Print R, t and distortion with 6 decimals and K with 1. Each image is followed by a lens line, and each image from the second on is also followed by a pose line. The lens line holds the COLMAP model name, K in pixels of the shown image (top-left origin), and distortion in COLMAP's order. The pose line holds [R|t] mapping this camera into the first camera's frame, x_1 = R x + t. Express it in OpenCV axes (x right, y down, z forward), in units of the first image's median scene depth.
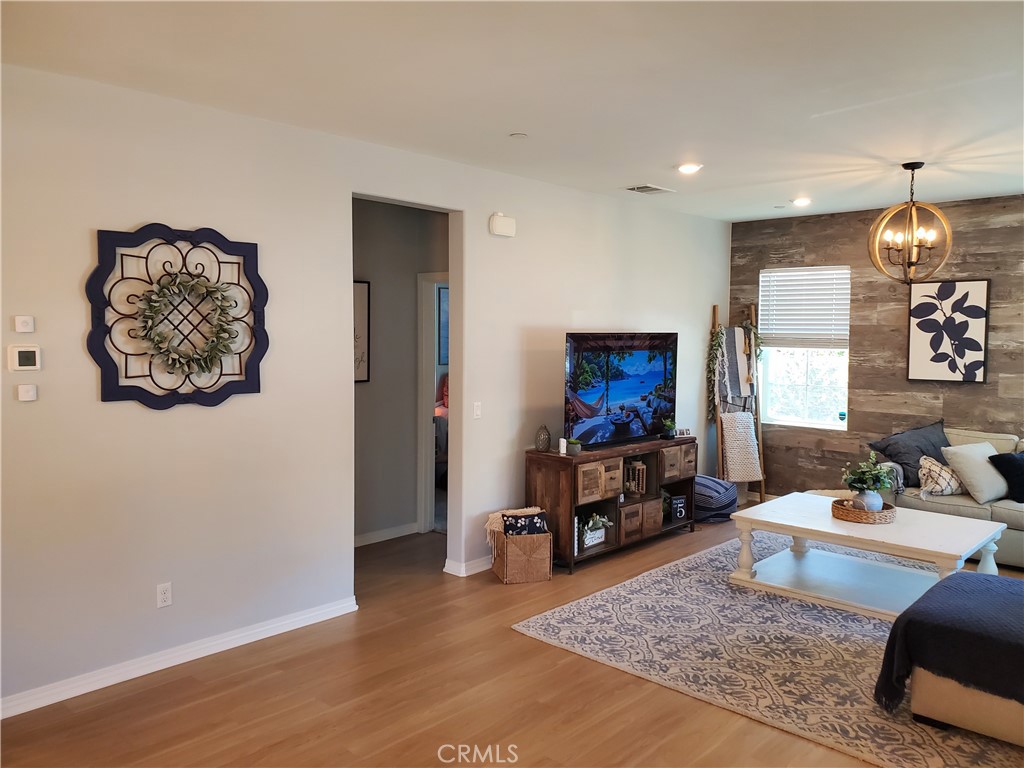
lens RADIAL K [[793.3, 0, 512.0], [0, 793.3, 387.1], [0, 0, 1]] dist [0.002351, 0.014308]
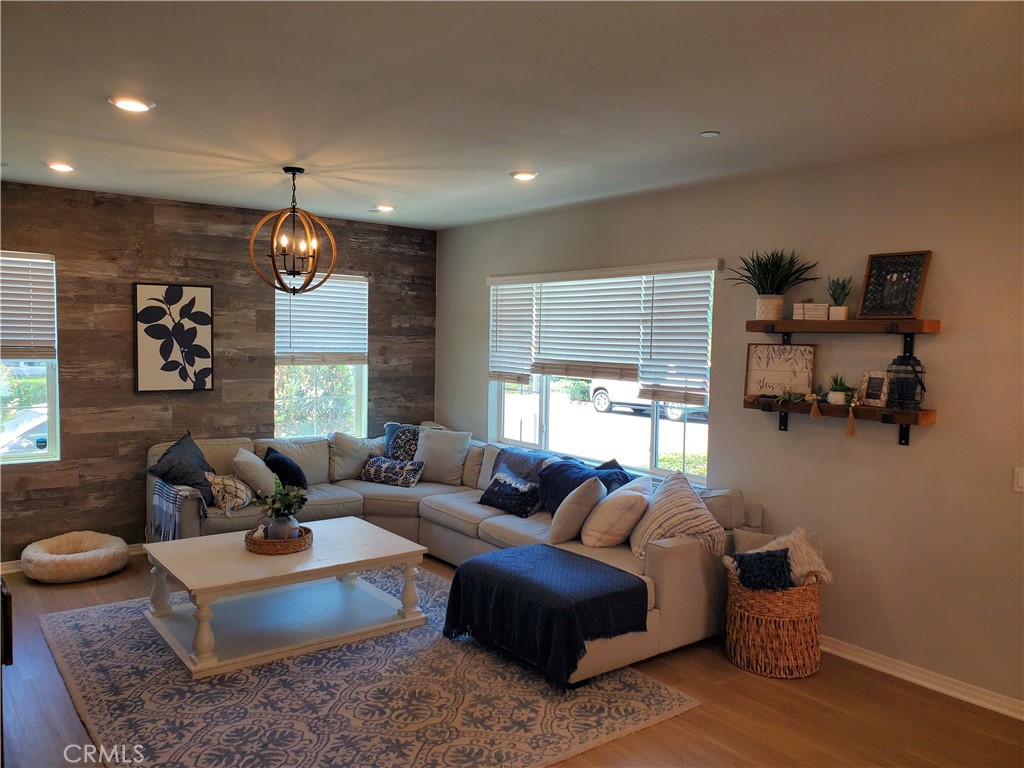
lens RADIAL K [[793.3, 0, 512.0], [0, 793.3, 381.6], [0, 0, 1]] dist [0.002351, 0.014308]
pose [[0.174710, -0.058583, 0.982876, -0.318587], [0.054064, 0.997293, 0.049832, -0.044891], [-0.983134, 0.044432, 0.177405, 0.452529]]
